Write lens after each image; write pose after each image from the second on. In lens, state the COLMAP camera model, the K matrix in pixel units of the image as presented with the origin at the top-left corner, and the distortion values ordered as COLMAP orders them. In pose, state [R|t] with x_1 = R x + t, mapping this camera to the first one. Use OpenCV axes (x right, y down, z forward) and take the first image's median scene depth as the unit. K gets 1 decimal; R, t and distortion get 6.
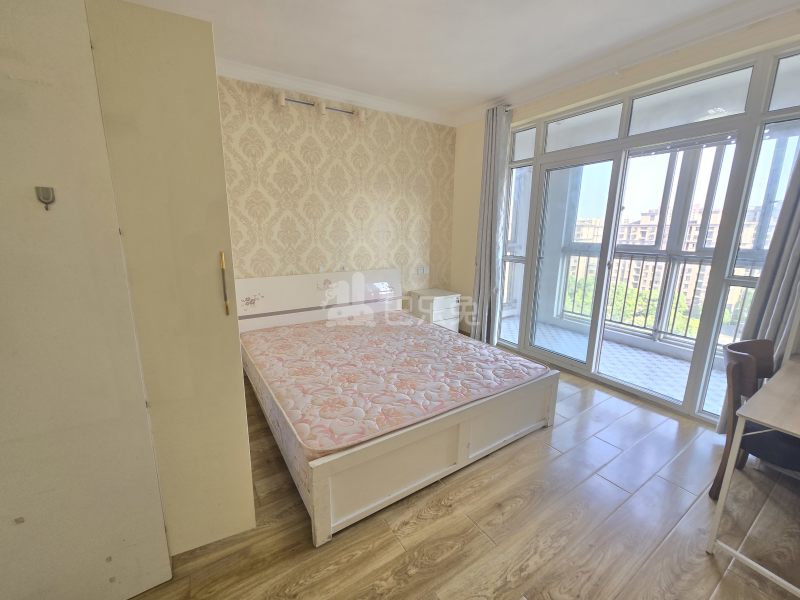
lens RADIAL K [[327.3, 0, 394.9], [0, 327.3, 301.0], [0, 0, 1]] dist [0.000917, -0.000240]
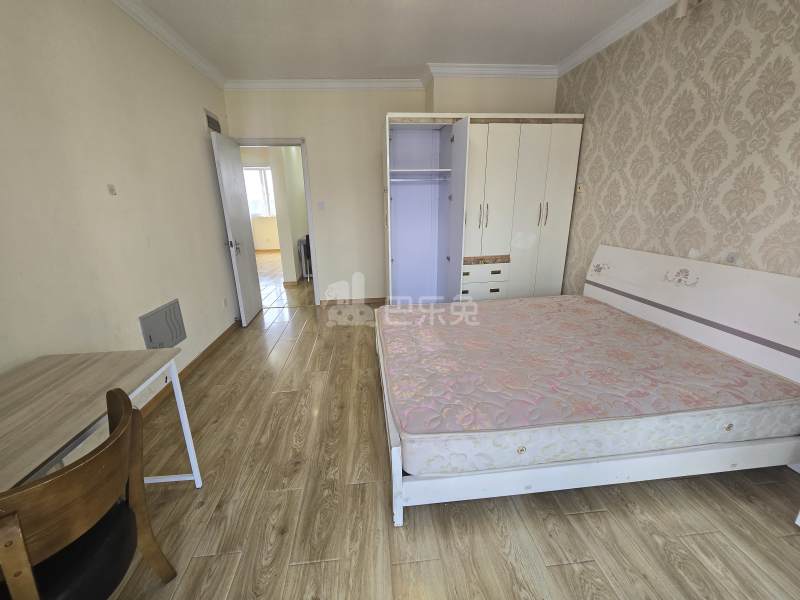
lens RADIAL K [[327.3, 0, 394.9], [0, 327.3, 301.0], [0, 0, 1]] dist [0.000917, -0.000240]
pose [[-0.448738, 0.258311, -0.855517, 0.660256], [-0.176898, 0.912697, 0.368363, -0.156408], [0.875980, 0.316637, -0.363868, 0.814256]]
